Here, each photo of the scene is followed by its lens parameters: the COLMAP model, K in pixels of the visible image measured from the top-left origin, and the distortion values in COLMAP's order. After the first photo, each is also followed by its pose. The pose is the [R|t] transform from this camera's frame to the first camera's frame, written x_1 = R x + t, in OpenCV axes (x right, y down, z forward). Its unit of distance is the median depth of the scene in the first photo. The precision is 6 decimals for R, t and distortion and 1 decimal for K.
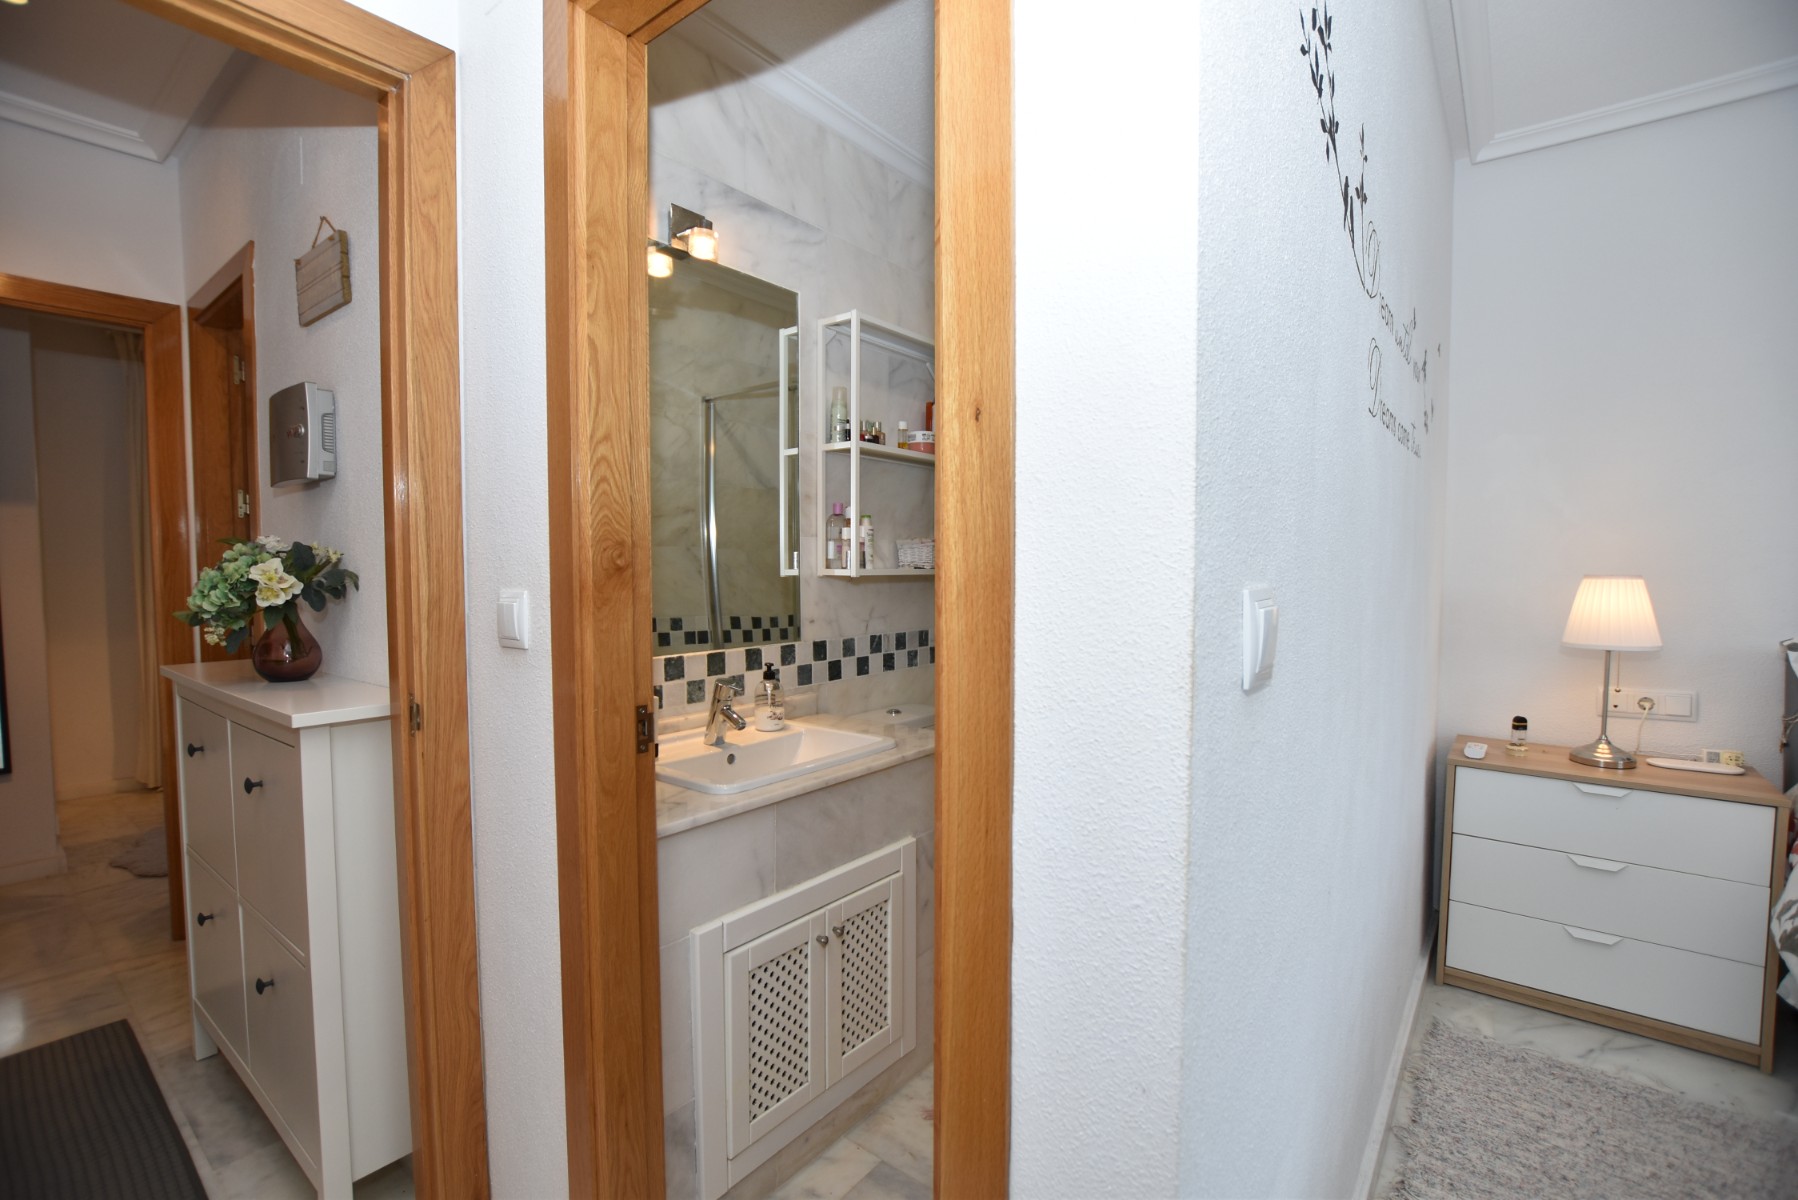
lens RADIAL K [[791.6, 0, 902.6], [0, 791.6, 604.2], [0, 0, 1]] dist [-0.034163, 0.004930]
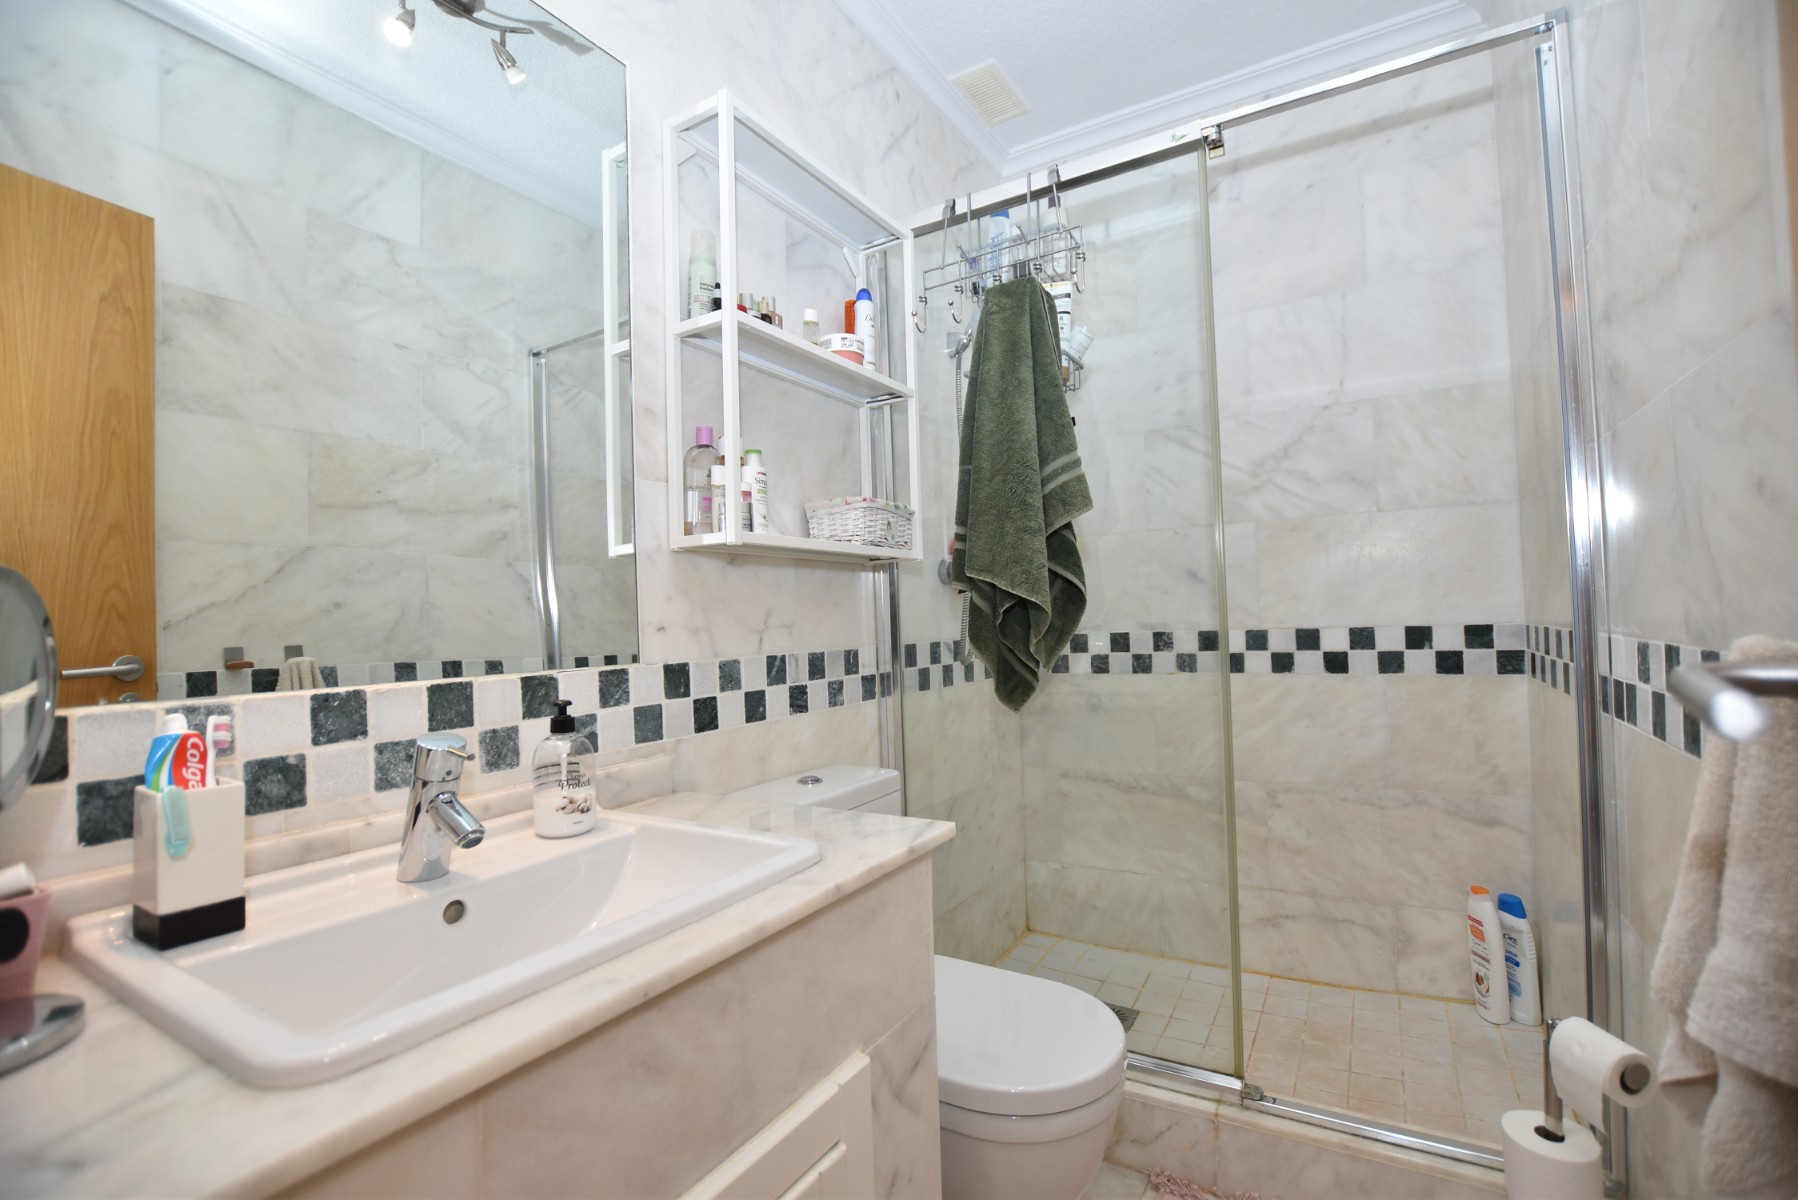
lens RADIAL K [[791.6, 0, 902.6], [0, 791.6, 604.2], [0, 0, 1]] dist [-0.034163, 0.004930]
pose [[0.992423, -0.029359, 0.119306, -0.009195], [0.037577, 0.997030, -0.067221, 0.048560], [-0.116979, 0.071195, 0.990579, 0.414904]]
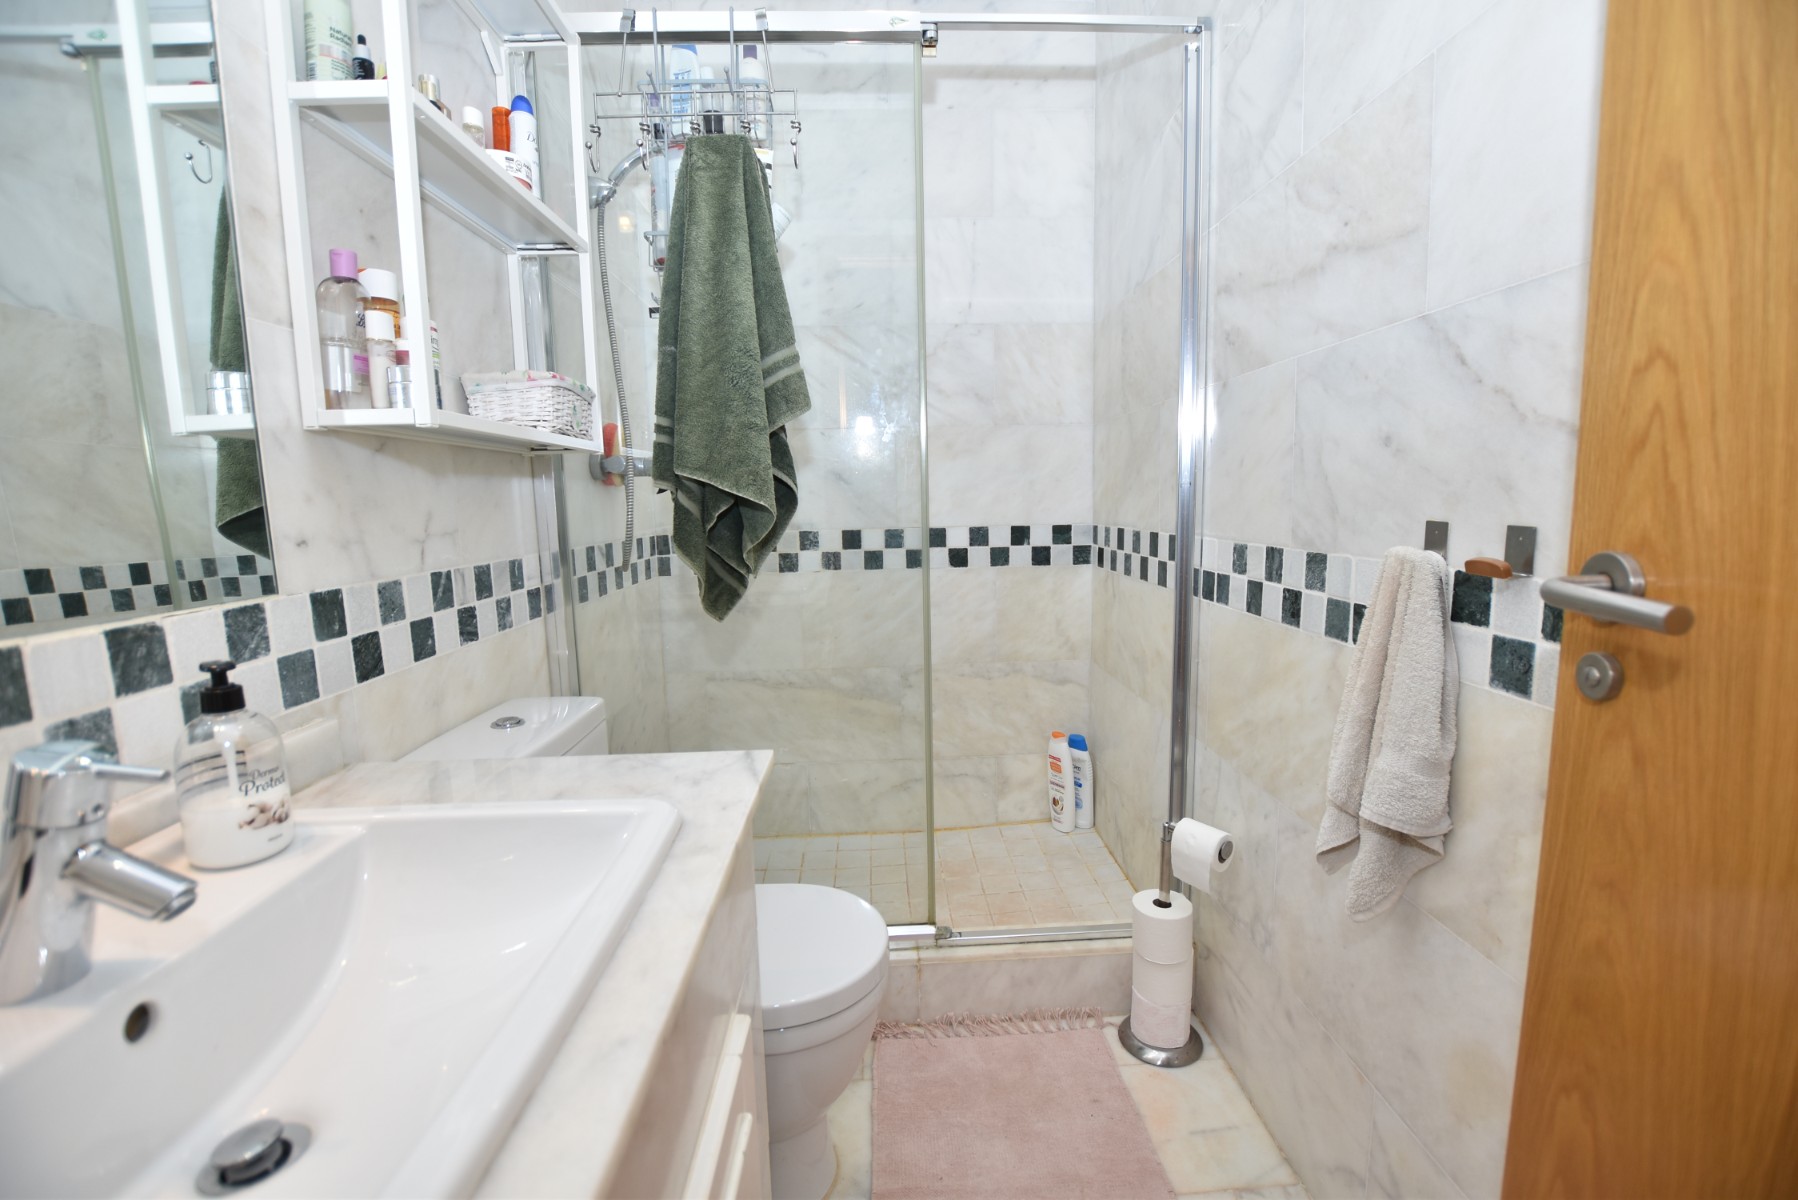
lens RADIAL K [[791.6, 0, 902.6], [0, 791.6, 604.2], [0, 0, 1]] dist [-0.034163, 0.004930]
pose [[0.763467, -0.101383, 0.637840, -0.135079], [0.051620, 0.994022, 0.096211, 0.030250], [-0.643780, -0.040529, 0.764136, 0.504399]]
